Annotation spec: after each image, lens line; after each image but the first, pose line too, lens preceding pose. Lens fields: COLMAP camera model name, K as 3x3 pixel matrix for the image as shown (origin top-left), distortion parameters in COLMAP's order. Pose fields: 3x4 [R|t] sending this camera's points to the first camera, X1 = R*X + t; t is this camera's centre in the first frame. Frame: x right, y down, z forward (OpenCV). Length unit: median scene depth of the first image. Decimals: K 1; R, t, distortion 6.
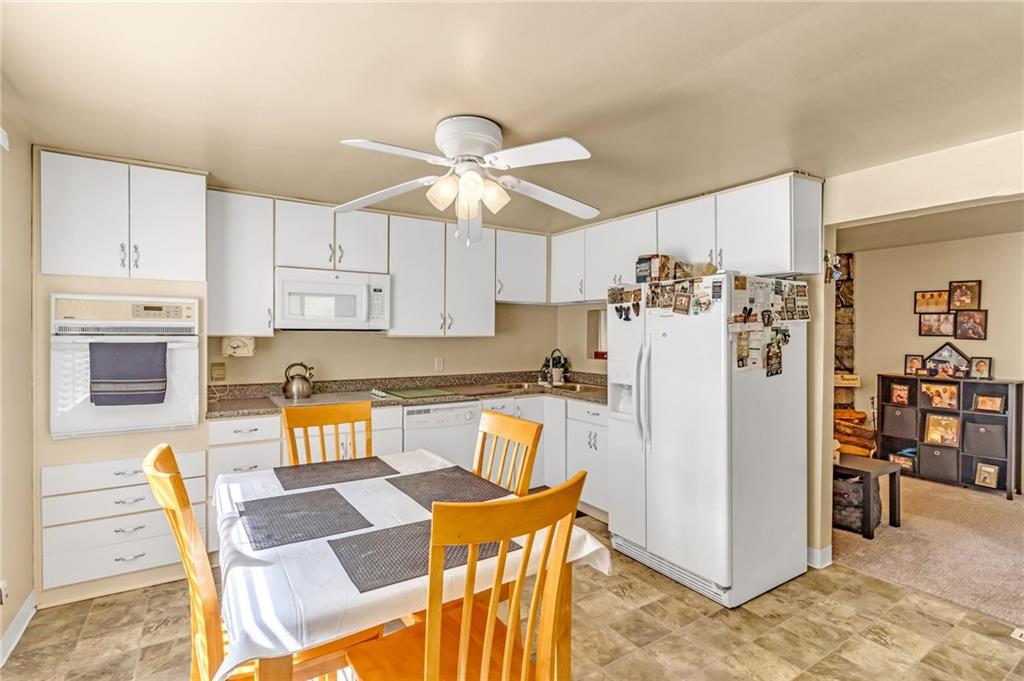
lens RADIAL K [[500.3, 0, 512.0], [0, 500.3, 340.5], [0, 0, 1]] dist [0.000395, 0.000042]
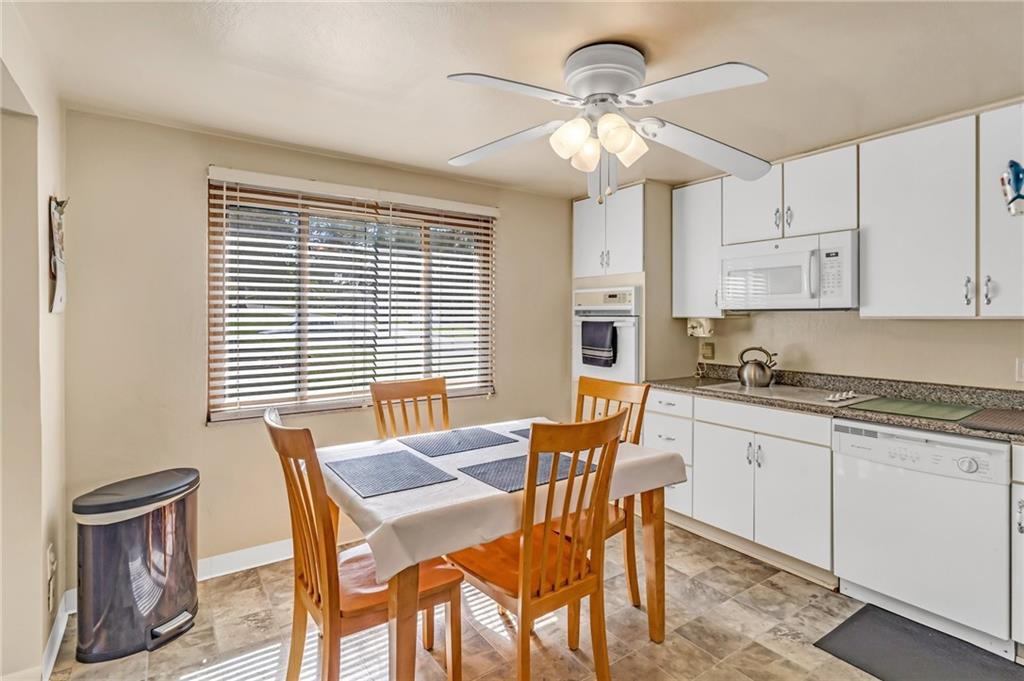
lens RADIAL K [[493.8, 0, 512.8], [0, 493.8, 321.0], [0, 0, 1]] dist [-0.000551, -0.000124]
pose [[0.045184, 0.000529, -0.998979, 0.471448], [-0.017834, 0.999841, -0.000277, 0.005890], [0.998819, 0.017828, 0.045186, 0.547221]]
